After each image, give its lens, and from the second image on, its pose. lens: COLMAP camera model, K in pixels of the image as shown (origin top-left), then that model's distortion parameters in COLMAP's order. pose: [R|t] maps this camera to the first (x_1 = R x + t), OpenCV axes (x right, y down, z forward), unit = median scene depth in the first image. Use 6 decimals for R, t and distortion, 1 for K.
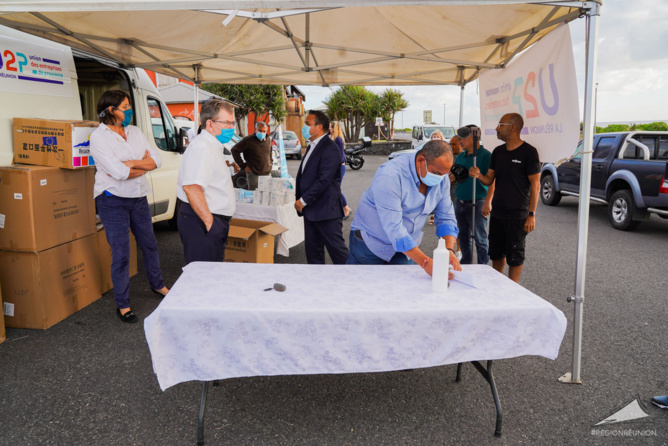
lens RADIAL K [[452.5, 0, 318.9], [0, 452.5, 223.0], [0, 0, 1]] dist [-0.020379, 0.015279]
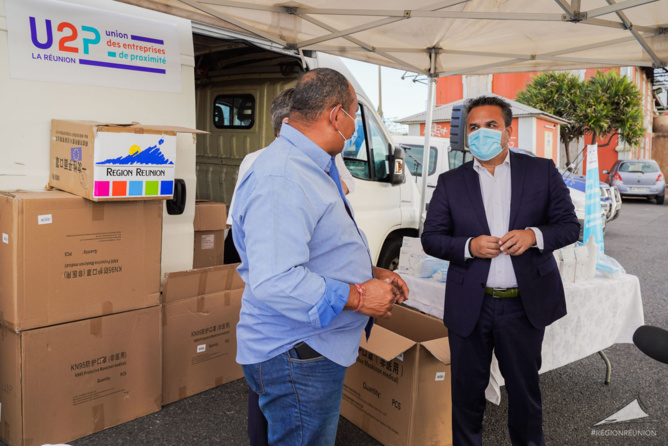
lens RADIAL K [[581.1, 0, 335.8], [0, 581.1, 226.5], [0, 0, 1]] dist [0.009707, -0.017175]
pose [[0.836360, 0.076587, -0.542804, 0.114703], [-0.122809, 0.991201, -0.049372, -0.065658], [0.534247, 0.107954, 0.838407, 0.395724]]
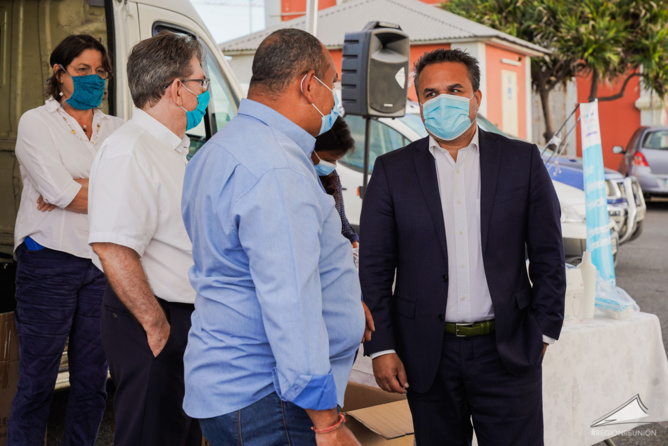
lens RADIAL K [[1297.1, 0, 303.6], [0, 1297.1, 264.2], [0, 0, 1]] dist [-0.019812, 0.000000]
pose [[0.926099, 0.044407, -0.374659, 0.168325], [-0.079351, 0.993762, -0.078356, -0.018670], [0.368842, 0.102295, 0.923846, 0.122516]]
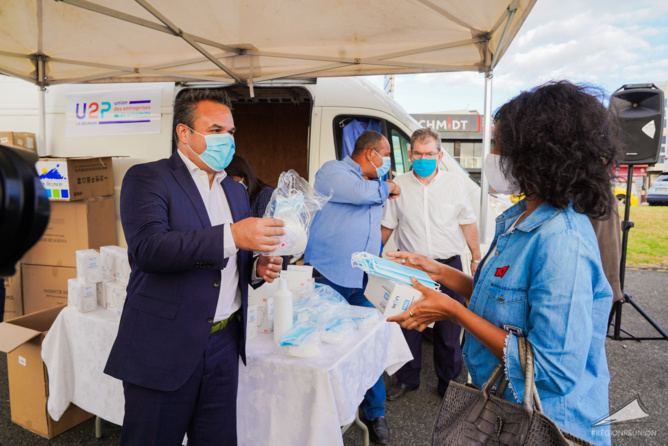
lens RADIAL K [[452.5, 0, 334.9], [0, 452.5, 223.4], [0, 0, 1]] dist [-0.020379, 0.015279]
pose [[-0.071352, 0.076515, -0.994512, 0.379825], [-0.203701, 0.974922, 0.089623, -0.236446], [0.976430, 0.208978, -0.053976, 1.361178]]
